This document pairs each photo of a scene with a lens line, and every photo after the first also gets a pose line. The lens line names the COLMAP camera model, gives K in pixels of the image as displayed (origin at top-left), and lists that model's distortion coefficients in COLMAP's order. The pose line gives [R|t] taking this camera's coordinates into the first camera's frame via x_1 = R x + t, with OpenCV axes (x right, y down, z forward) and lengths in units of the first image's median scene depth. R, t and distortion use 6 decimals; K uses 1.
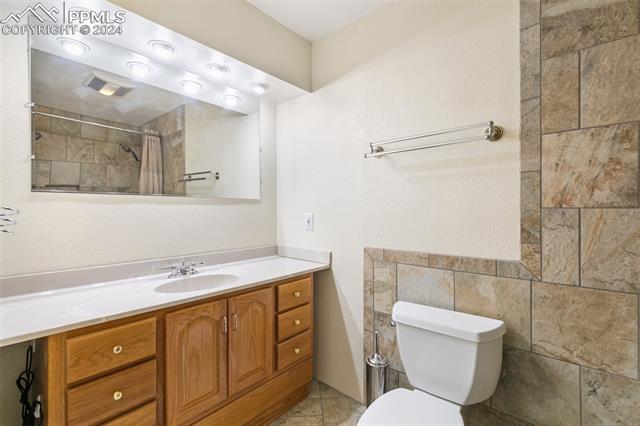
lens RADIAL K [[289.2, 0, 320.9], [0, 289.2, 210.9], [0, 0, 1]] dist [0.010960, -0.001349]
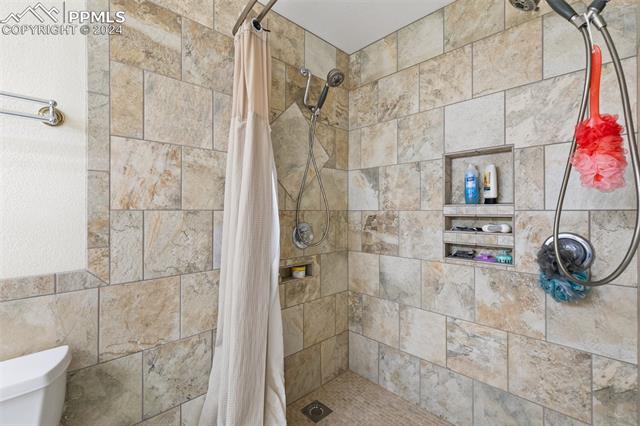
lens RADIAL K [[289.2, 0, 320.5], [0, 289.2, 211.4], [0, 0, 1]] dist [0.010960, -0.001349]
pose [[0.082478, 0.001699, 0.996591, -0.162631], [0.004743, 0.999987, -0.002097, 0.000508], [-0.996582, 0.004900, 0.082469, 0.220035]]
